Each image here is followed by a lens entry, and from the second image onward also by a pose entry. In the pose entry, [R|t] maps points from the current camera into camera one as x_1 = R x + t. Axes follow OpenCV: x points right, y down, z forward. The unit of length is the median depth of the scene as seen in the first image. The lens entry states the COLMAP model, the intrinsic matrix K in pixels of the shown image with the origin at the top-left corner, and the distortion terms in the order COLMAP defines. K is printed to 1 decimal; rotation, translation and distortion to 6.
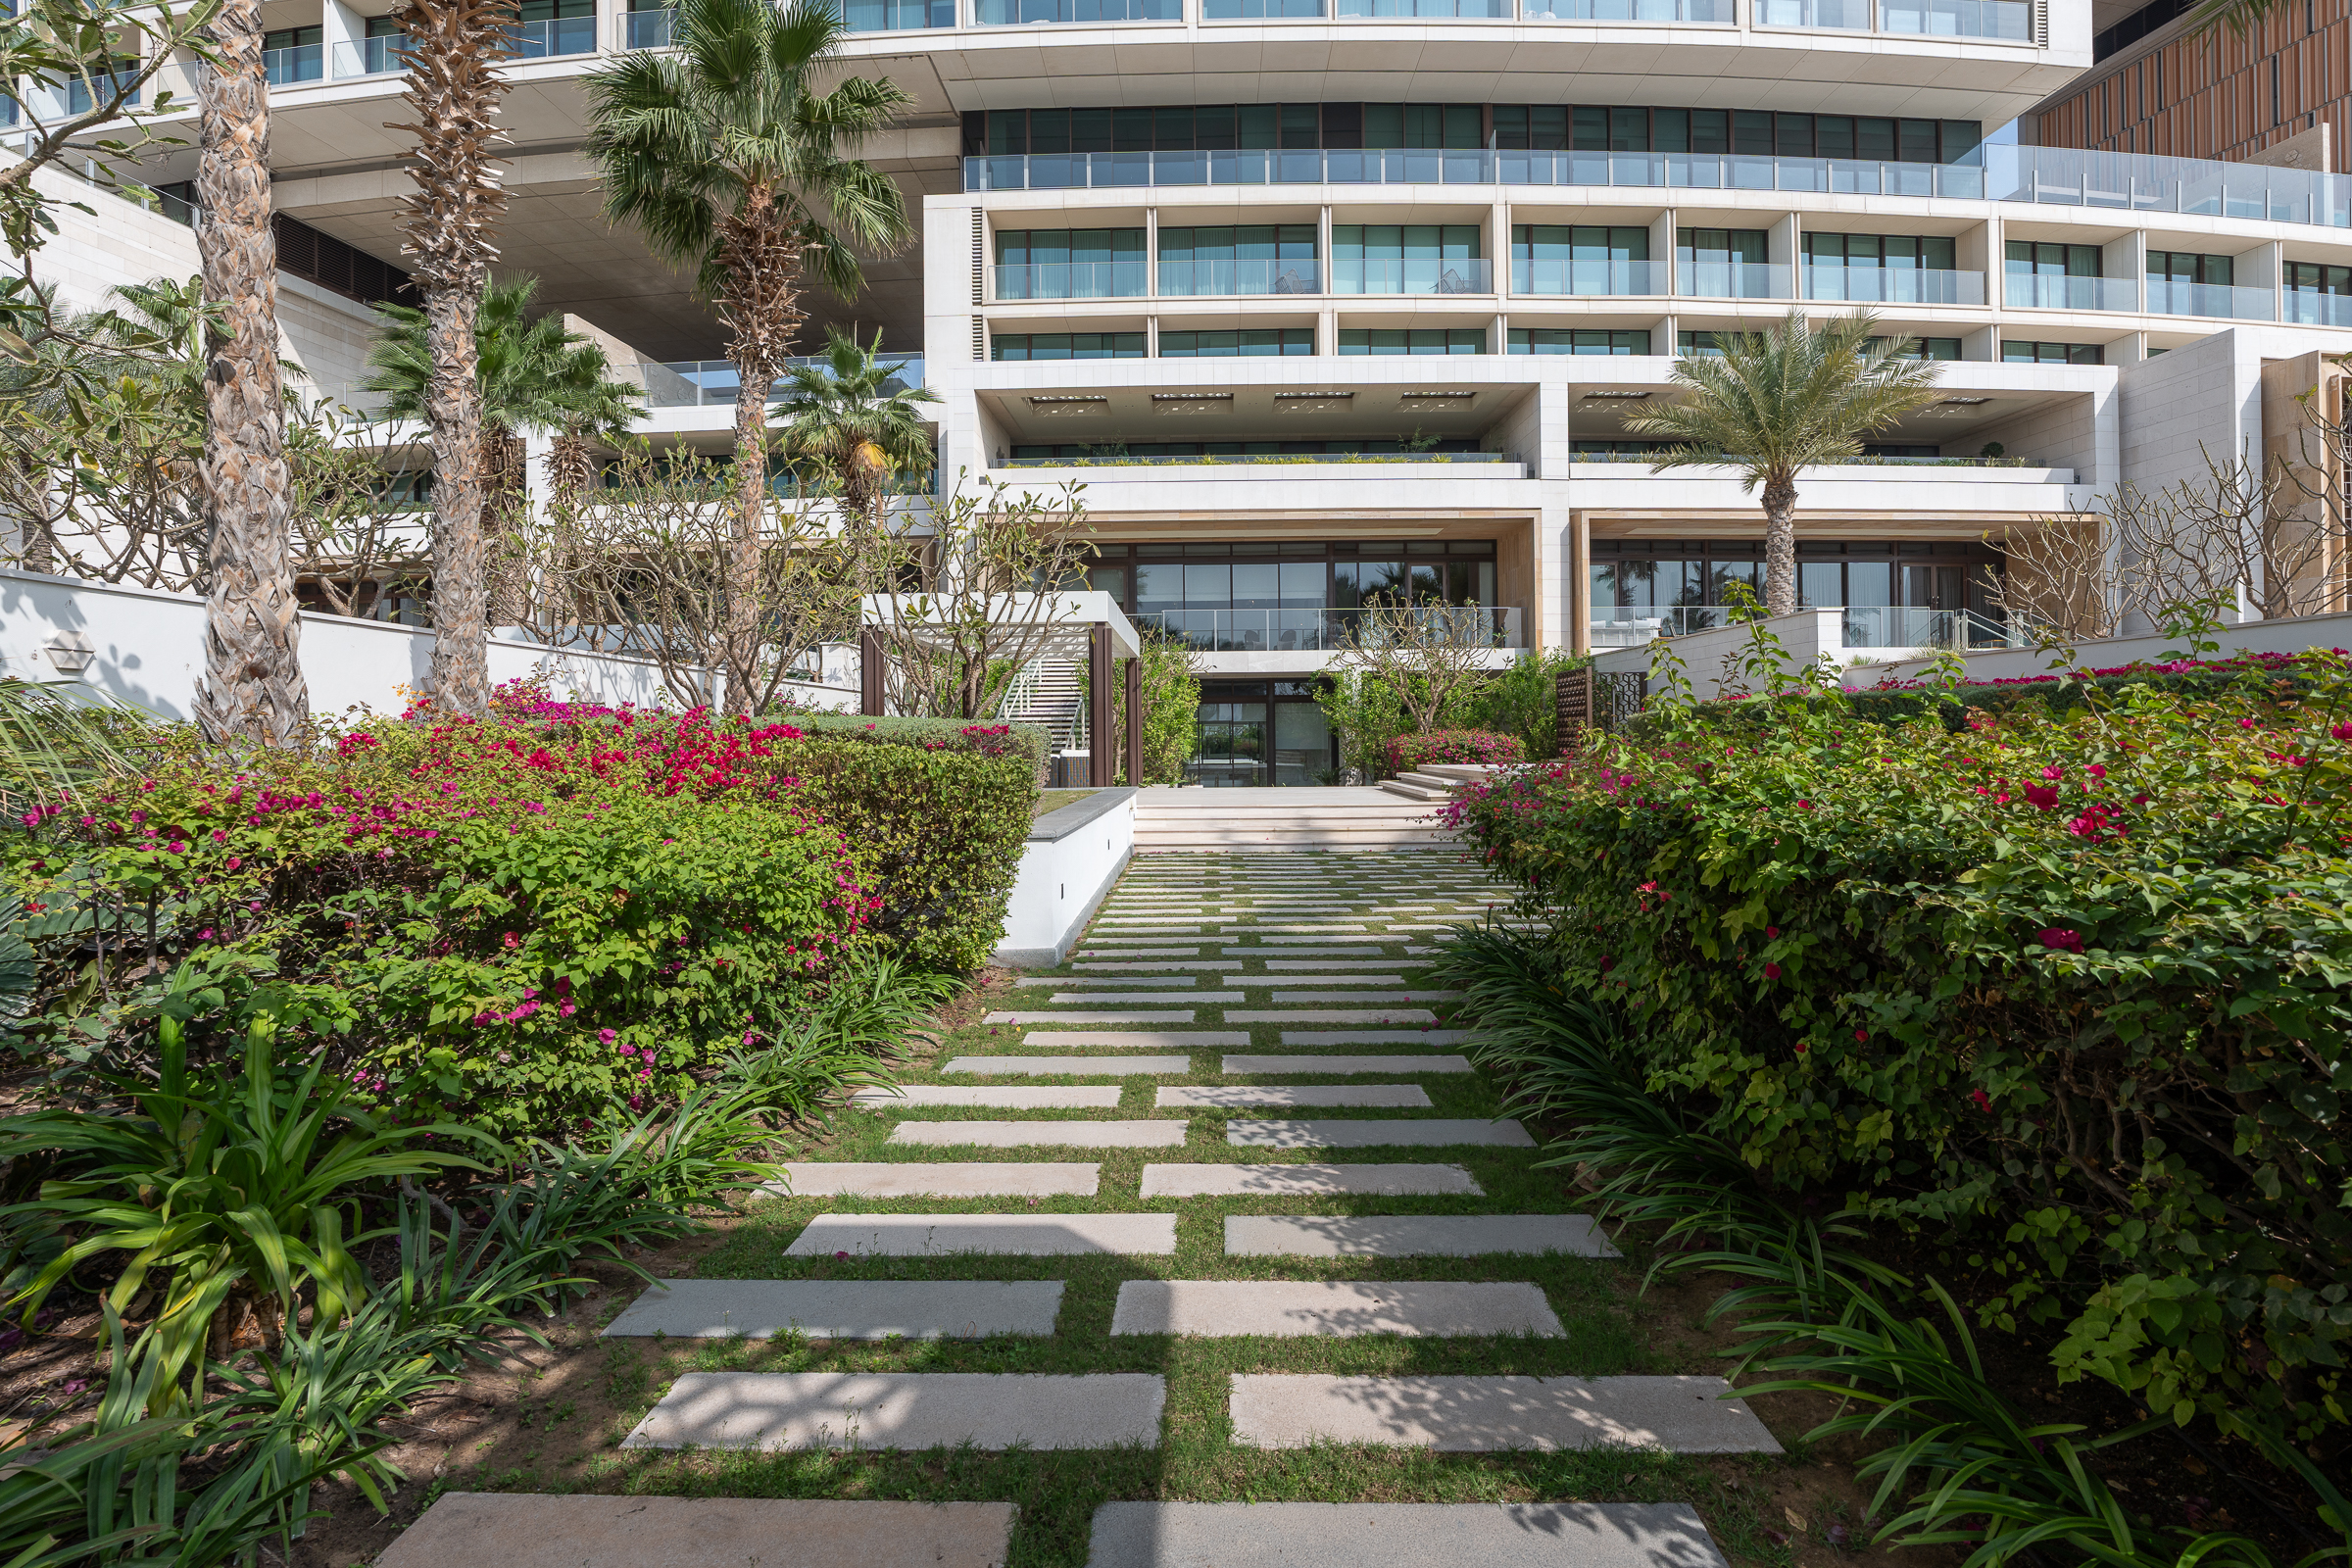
lens RADIAL K [[1050.8, 0, 1175.6], [0, 1050.8, 713.3], [0, 0, 1]] dist [-0.000262, 0.000287]
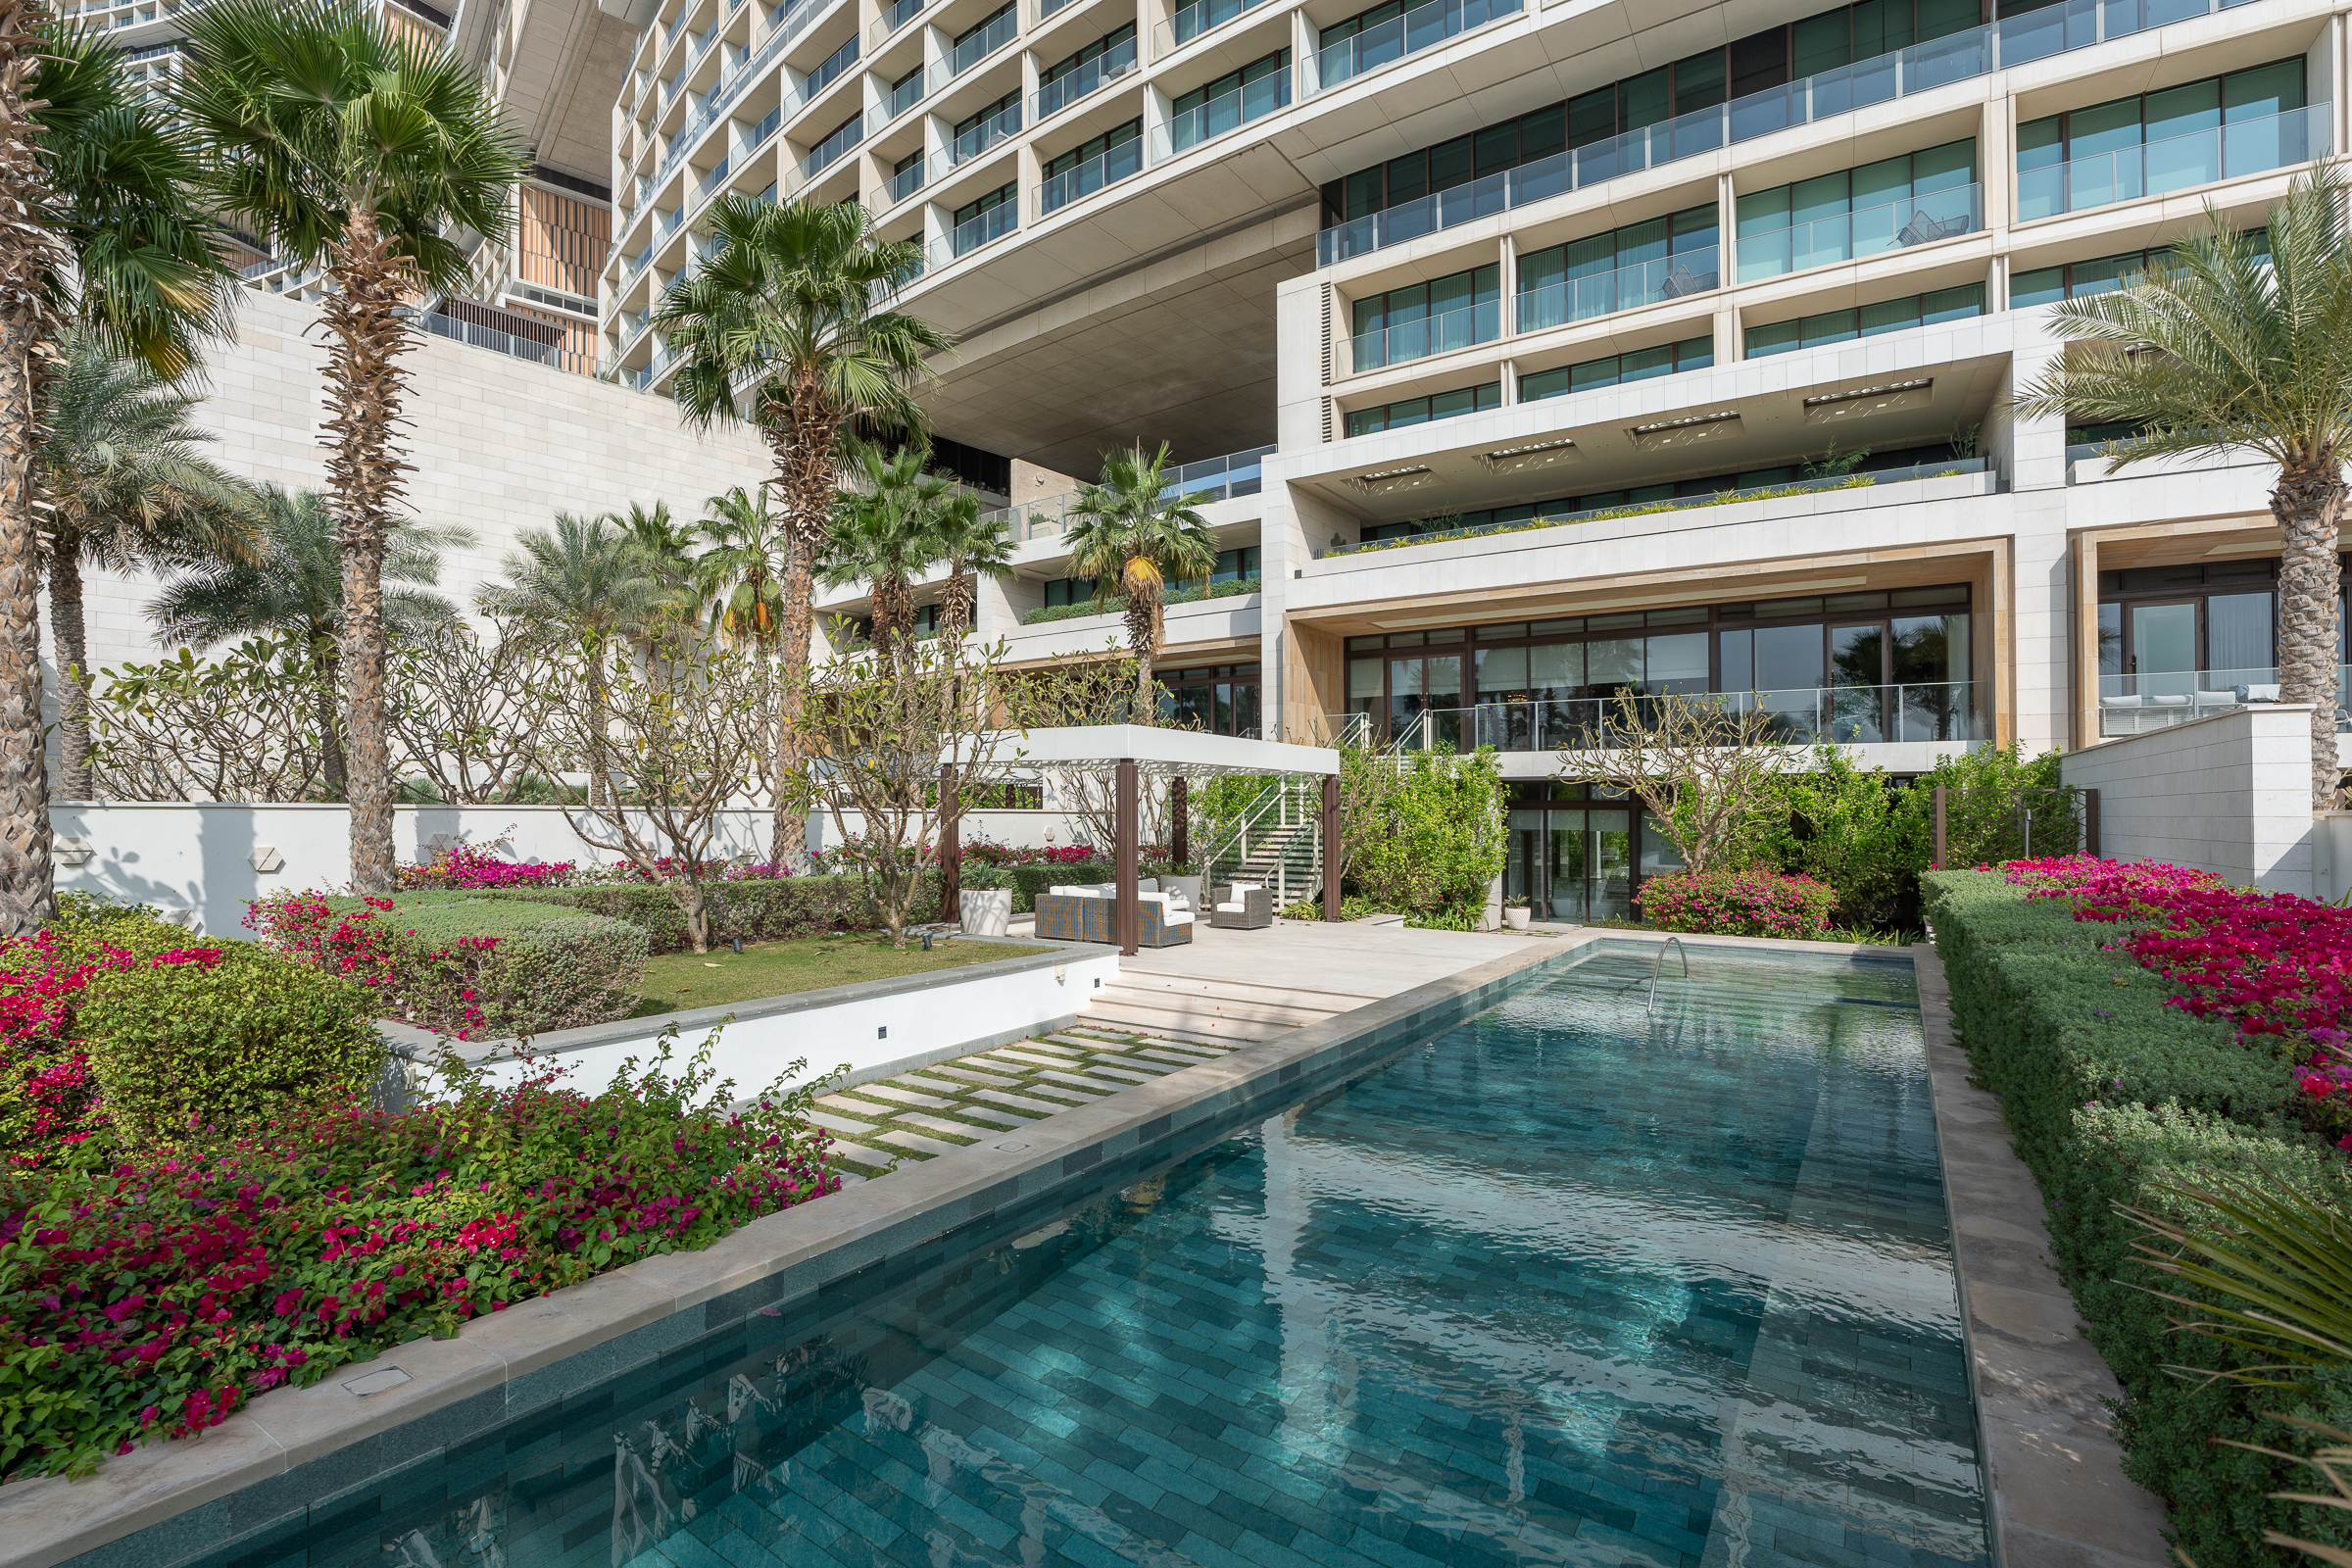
lens RADIAL K [[1084.3, 0, 1175.6], [0, 1084.3, 775.1], [0, 0, 1]] dist [0.000656, 0.000912]
pose [[0.852831, -0.006169, -0.522151, 0.213135], [0.003379, 0.999974, -0.006294, -0.030423], [0.522176, 0.003603, 0.852830, 0.094692]]
